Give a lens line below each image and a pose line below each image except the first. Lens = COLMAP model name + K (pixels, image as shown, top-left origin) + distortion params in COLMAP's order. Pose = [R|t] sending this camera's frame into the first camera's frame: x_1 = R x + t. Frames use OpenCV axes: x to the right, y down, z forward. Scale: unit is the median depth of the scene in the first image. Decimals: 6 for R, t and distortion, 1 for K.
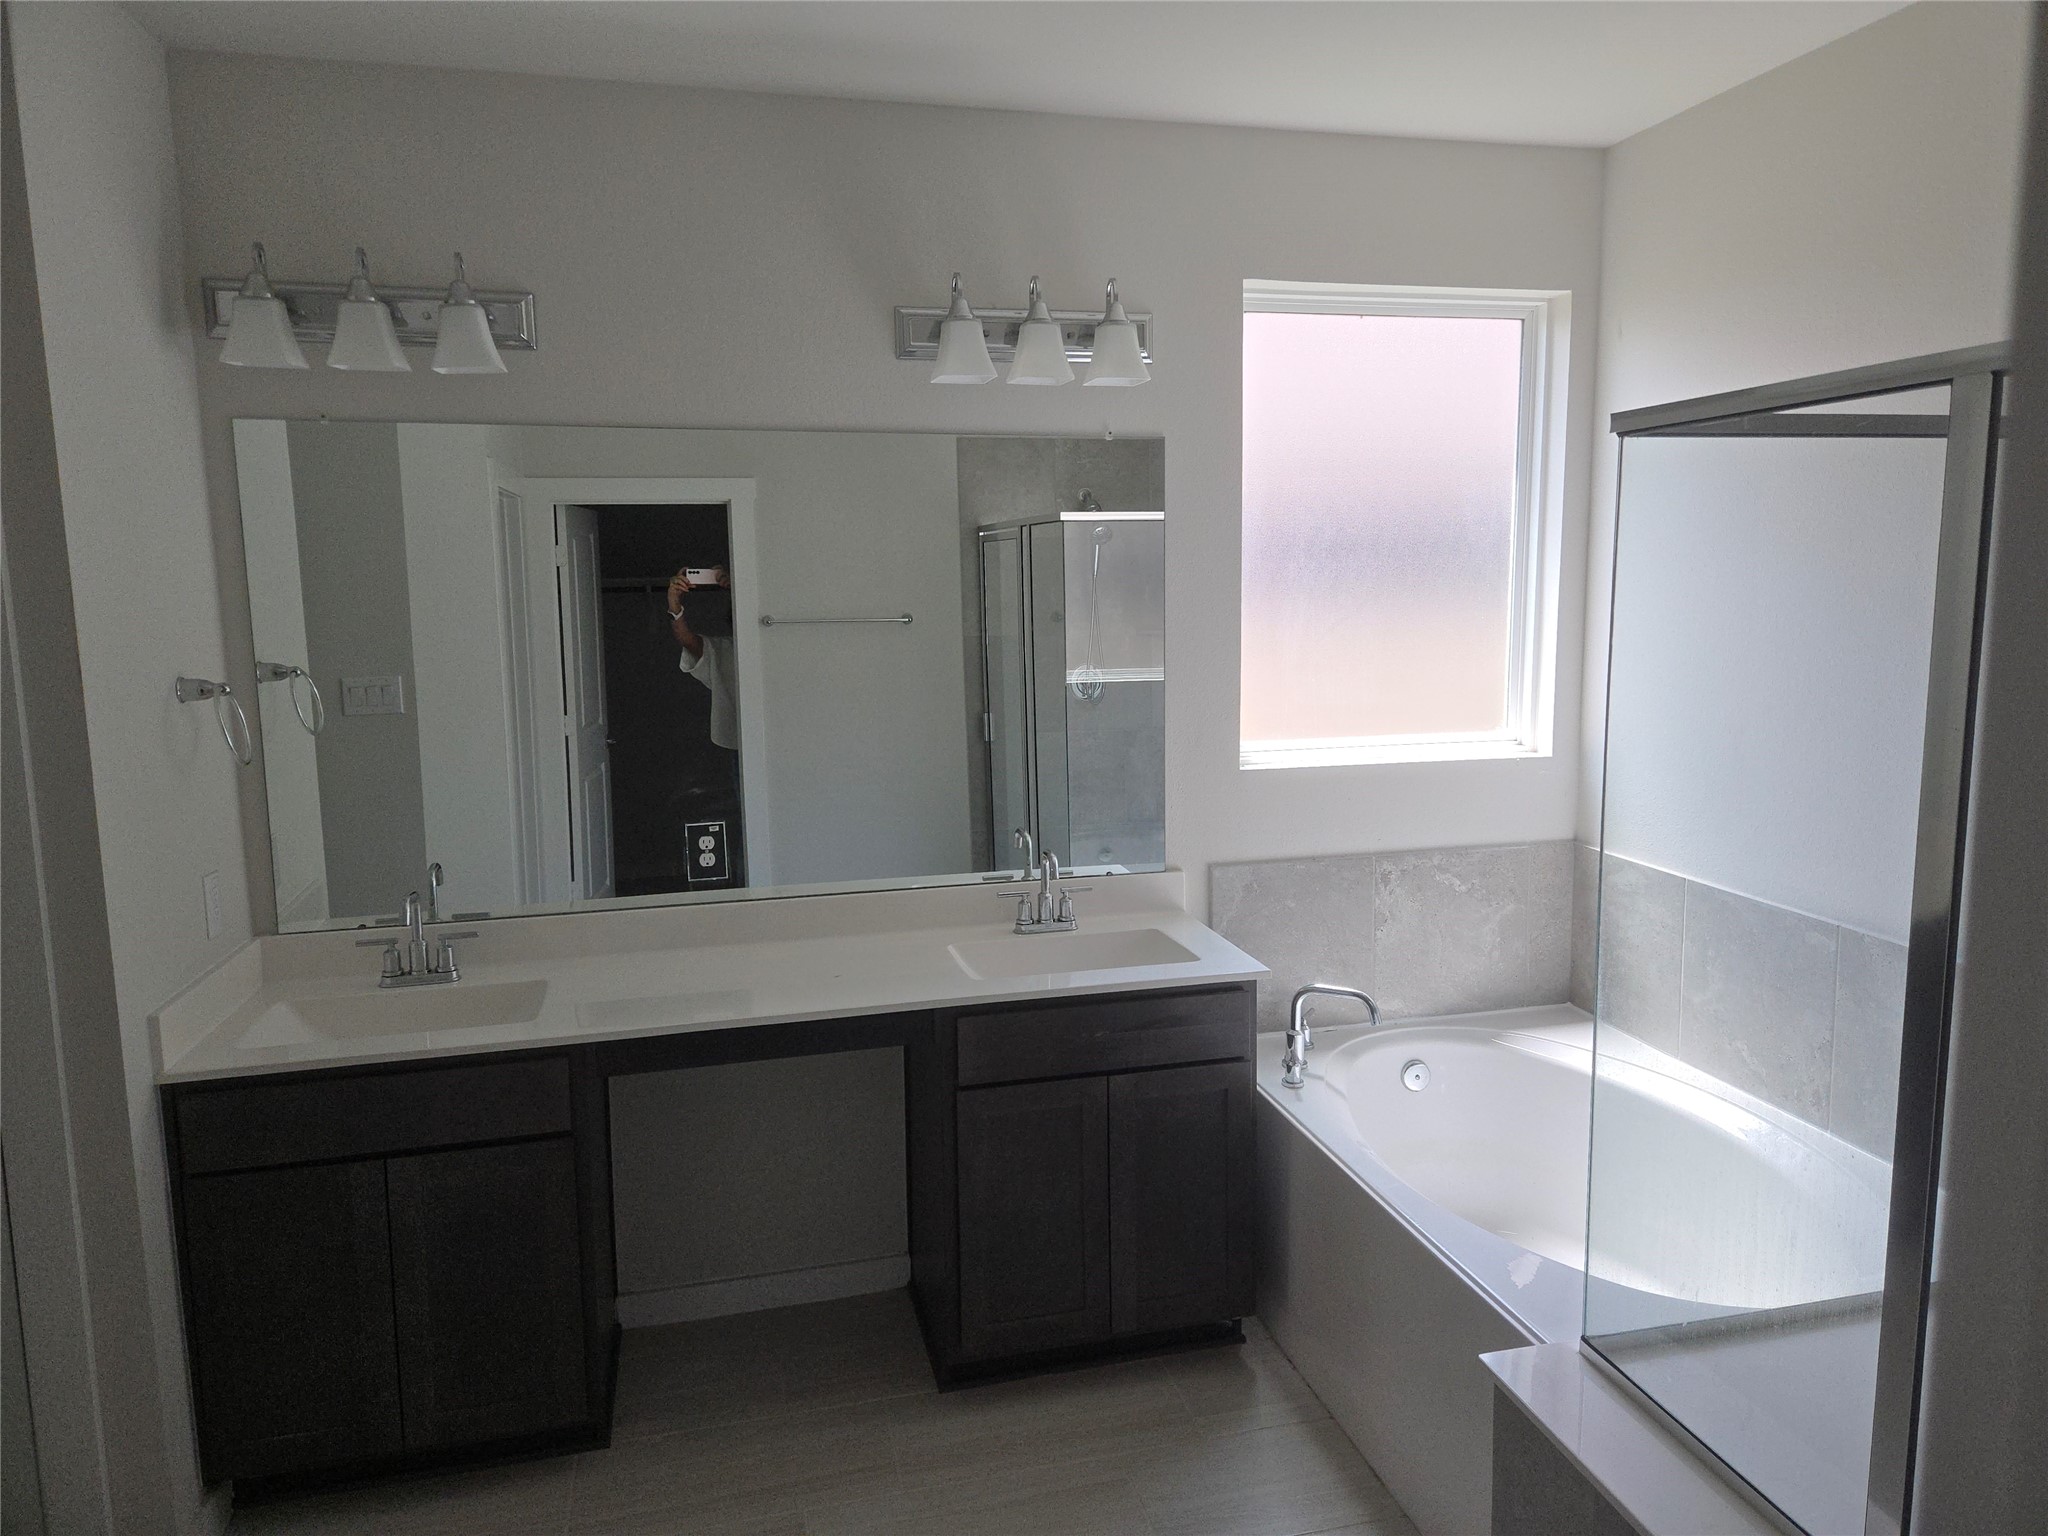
lens RADIAL K [[1352.9, 0, 1054.1], [0, 1352.9, 744.0], [0, 0, 1]] dist [0.072292, -0.056346]
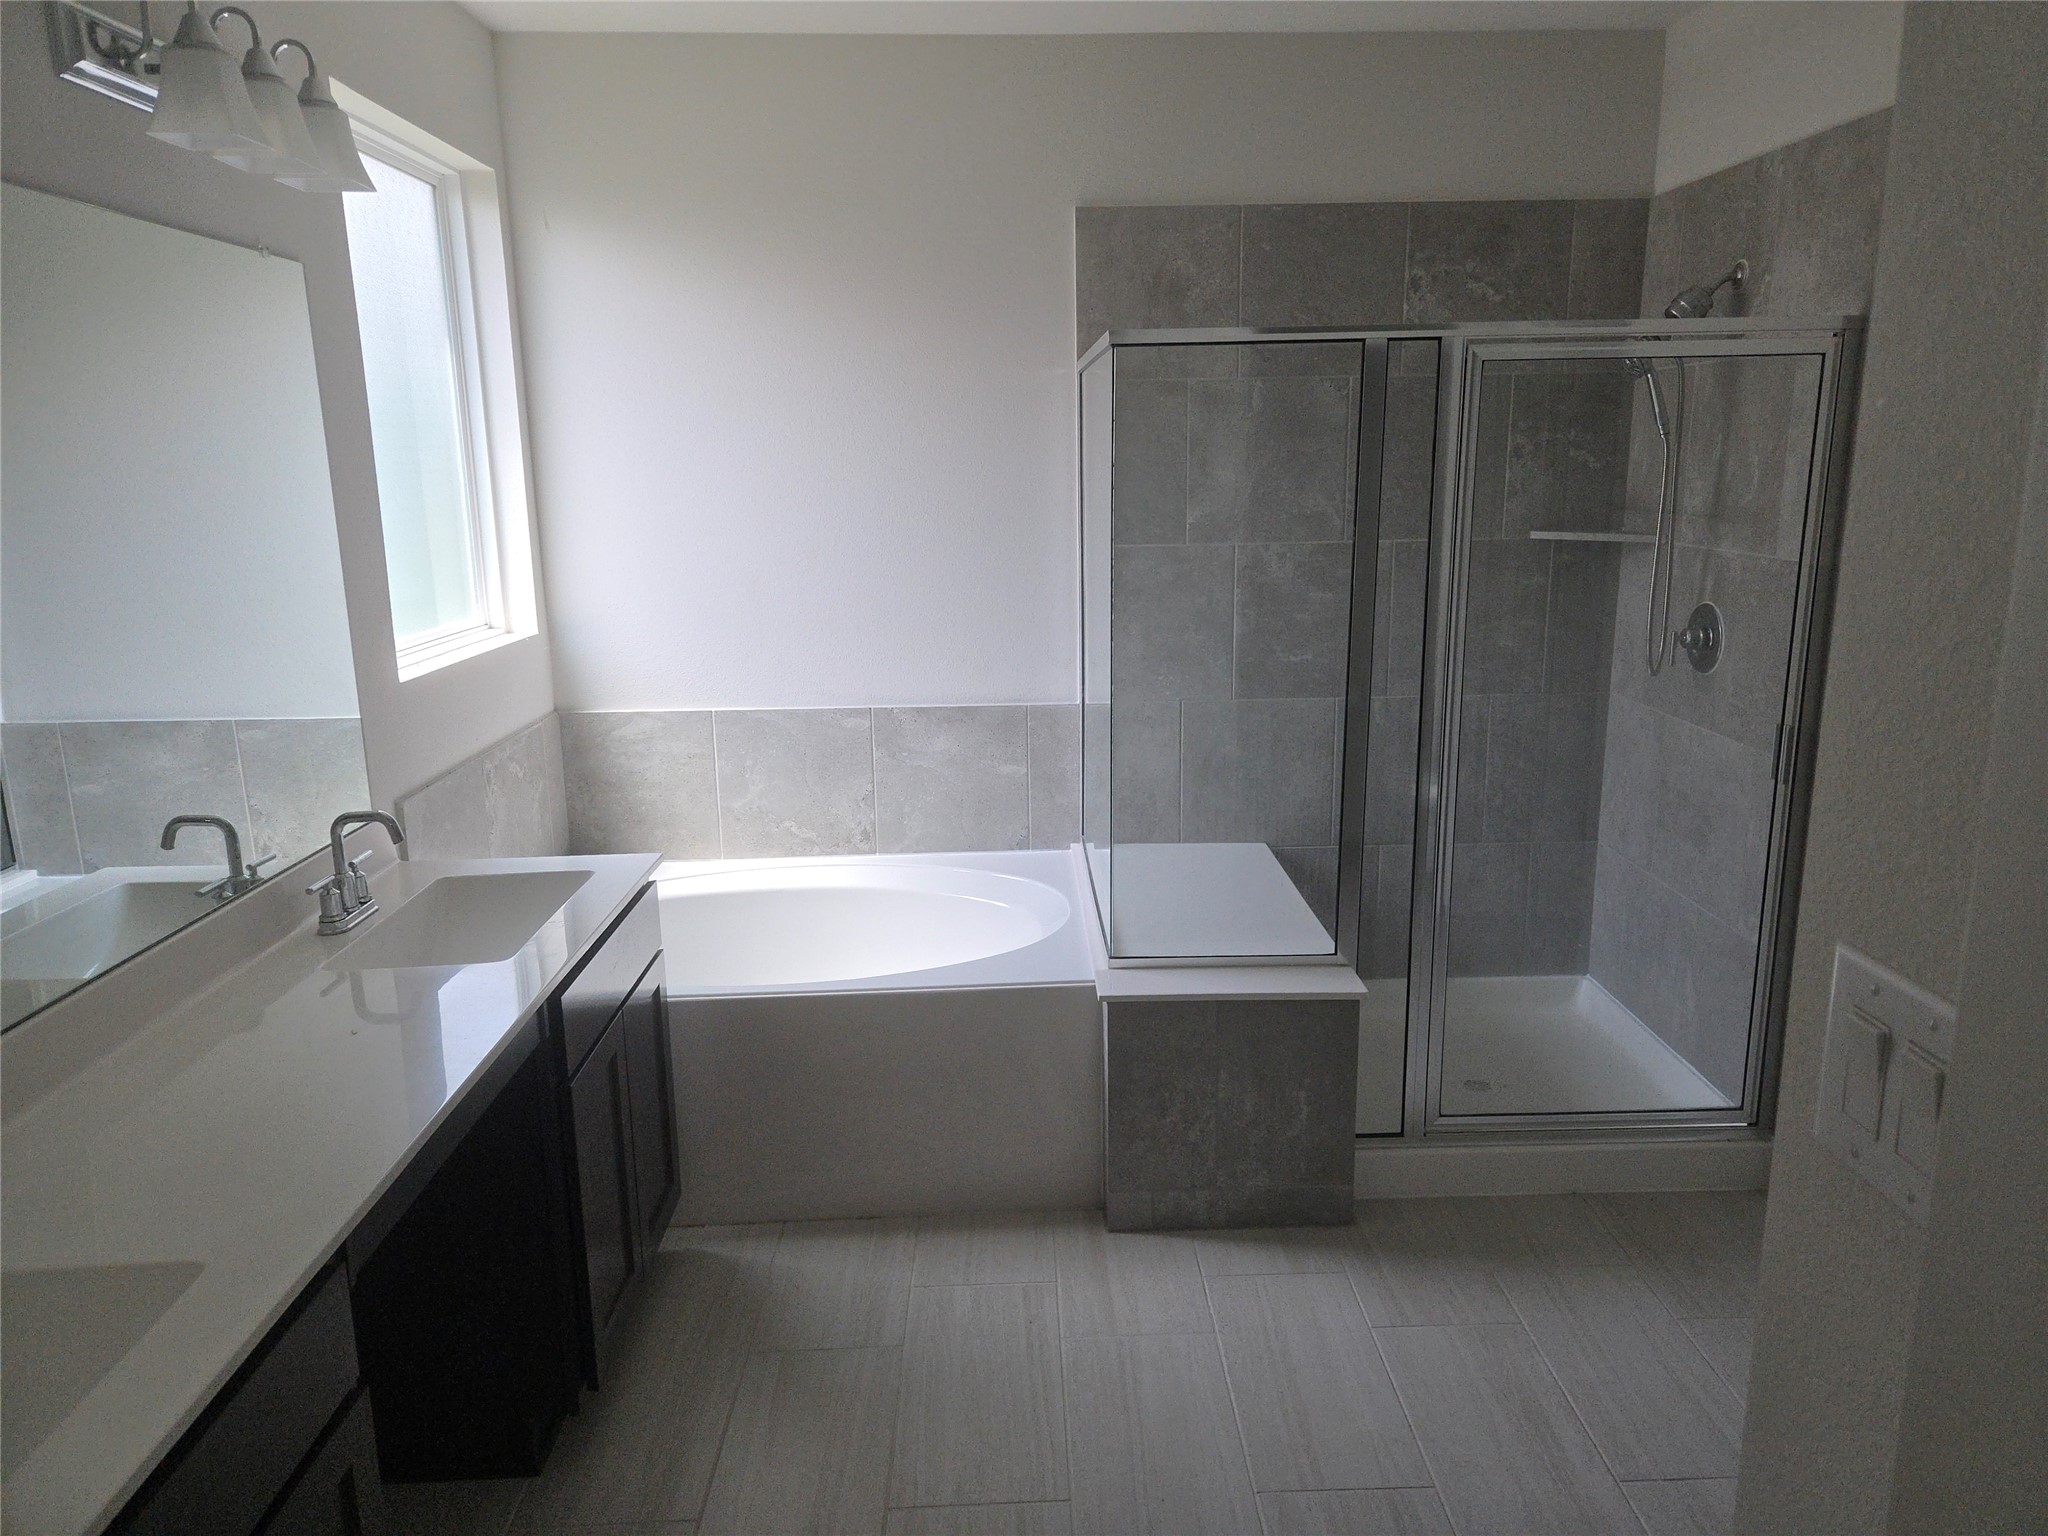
lens RADIAL K [[1352.9, 0, 1027.7], [0, 1352.9, 749.6], [0, 0, 1]] dist [0.072292, -0.056346]
pose [[0.232749, -0.195662, 0.952651, -0.637896], [0.136359, 0.976442, 0.167233, -0.031650], [-0.962930, 0.090979, 0.253947, 0.443856]]
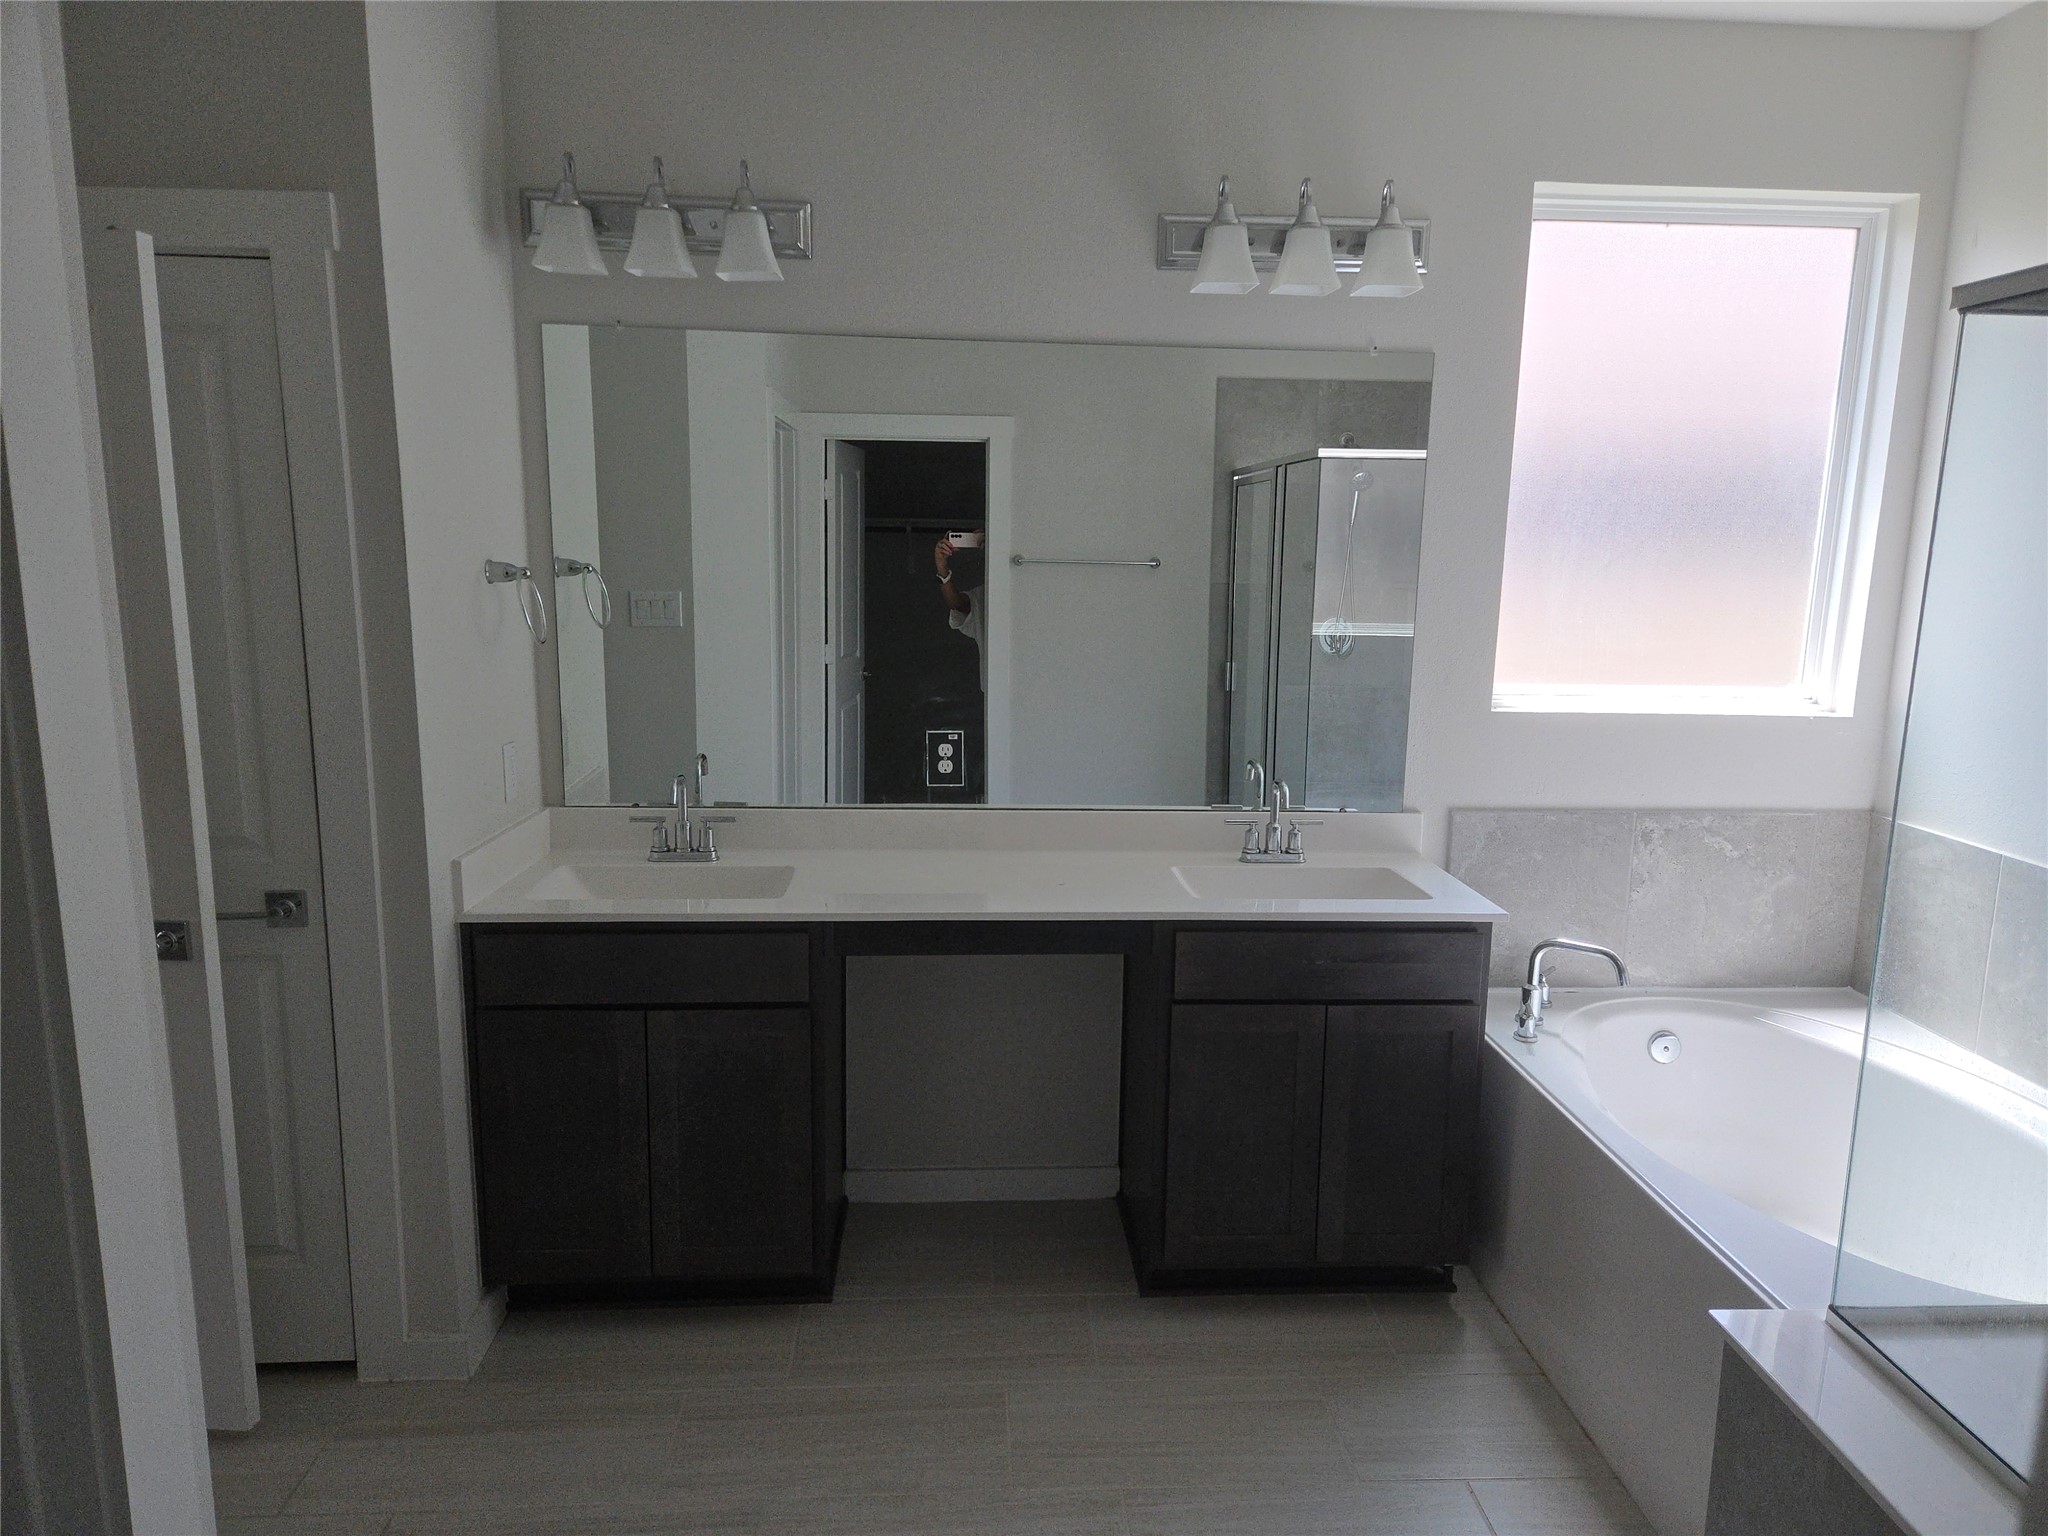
lens RADIAL K [[1352.9, 0, 1057.0], [0, 1352.9, 776.1], [0, 0, 1]] dist [0.072292, -0.056346]
pose [[0.982812, 0.062541, -0.173691, 0.007061], [-0.054916, 0.997319, 0.048368, 0.037937], [0.176251, -0.037998, 0.983612, 0.004002]]
